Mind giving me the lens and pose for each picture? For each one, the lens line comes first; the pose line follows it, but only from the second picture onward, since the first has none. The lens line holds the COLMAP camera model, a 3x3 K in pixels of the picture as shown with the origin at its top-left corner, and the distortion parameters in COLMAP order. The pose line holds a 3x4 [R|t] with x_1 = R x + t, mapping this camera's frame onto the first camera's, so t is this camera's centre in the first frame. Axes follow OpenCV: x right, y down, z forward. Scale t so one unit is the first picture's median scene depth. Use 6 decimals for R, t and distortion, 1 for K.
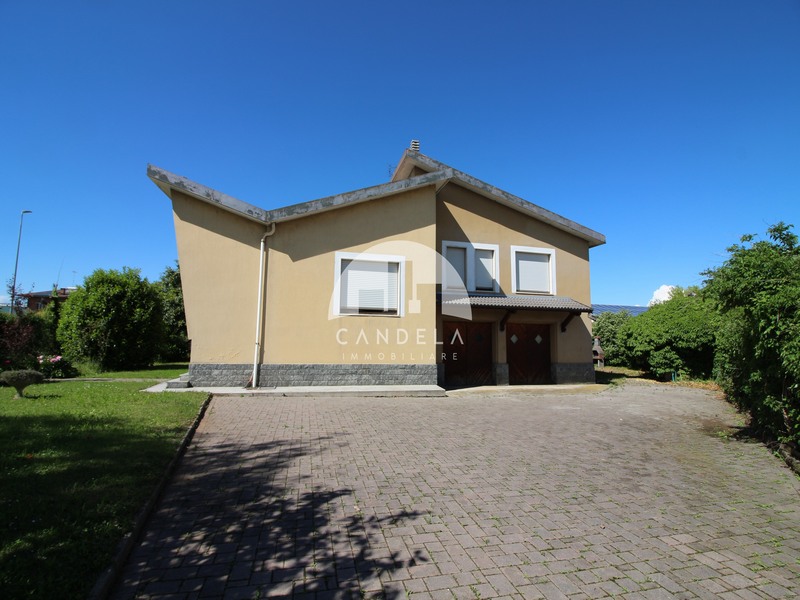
lens RADIAL K [[381.0, 0, 387.6], [0, 381.0, 301.6], [0, 0, 1]] dist [-0.000399, -0.014278]
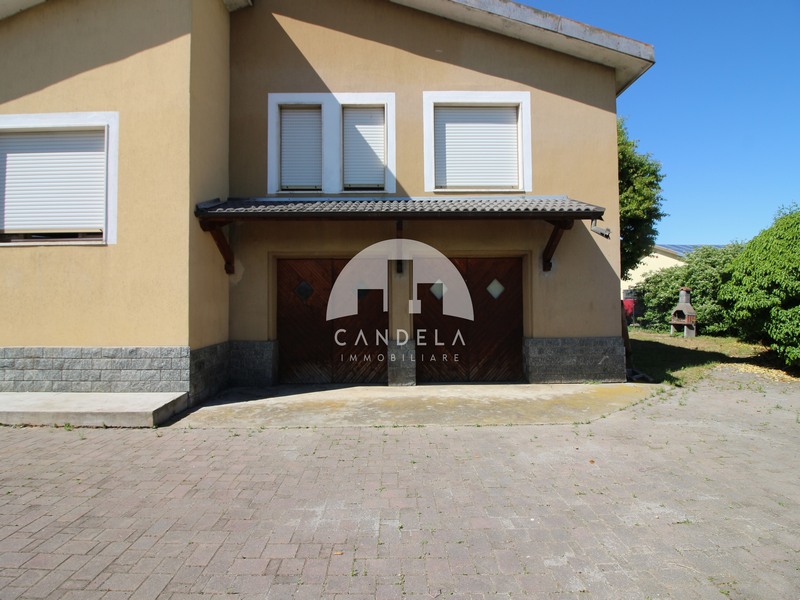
lens RADIAL K [[381.8, 0, 391.8], [0, 381.8, 298.2], [0, 0, 1]] dist [-0.001389, -0.013533]
pose [[0.974766, -0.028228, -0.221438, 0.372559], [0.045925, 0.996112, 0.075183, 0.068054], [0.218454, -0.083456, 0.972272, 0.498301]]
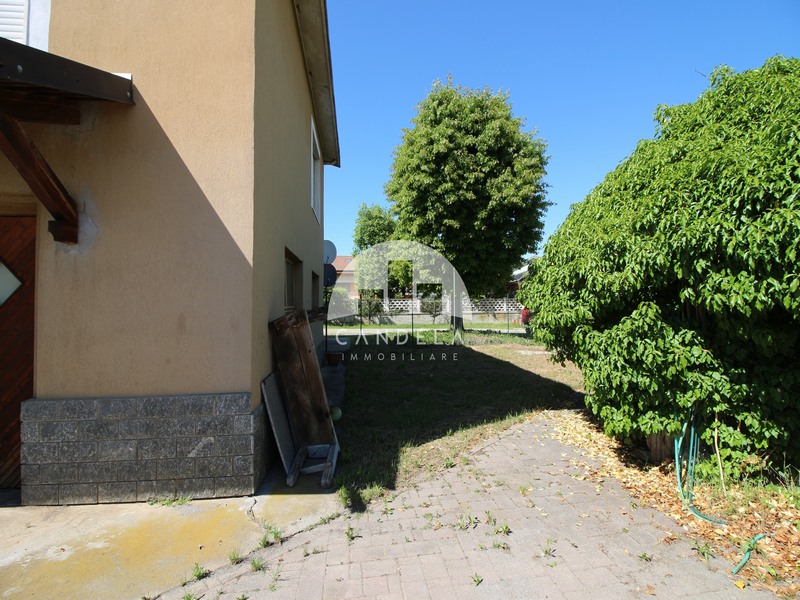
lens RADIAL K [[381.8, 0, 391.8], [0, 381.8, 298.2], [0, 0, 1]] dist [-0.001389, -0.013533]
pose [[0.993777, -0.024170, -0.108735, 0.636838], [0.031968, 0.996996, 0.070555, 0.098442], [0.106703, -0.073592, 0.991564, 0.804810]]
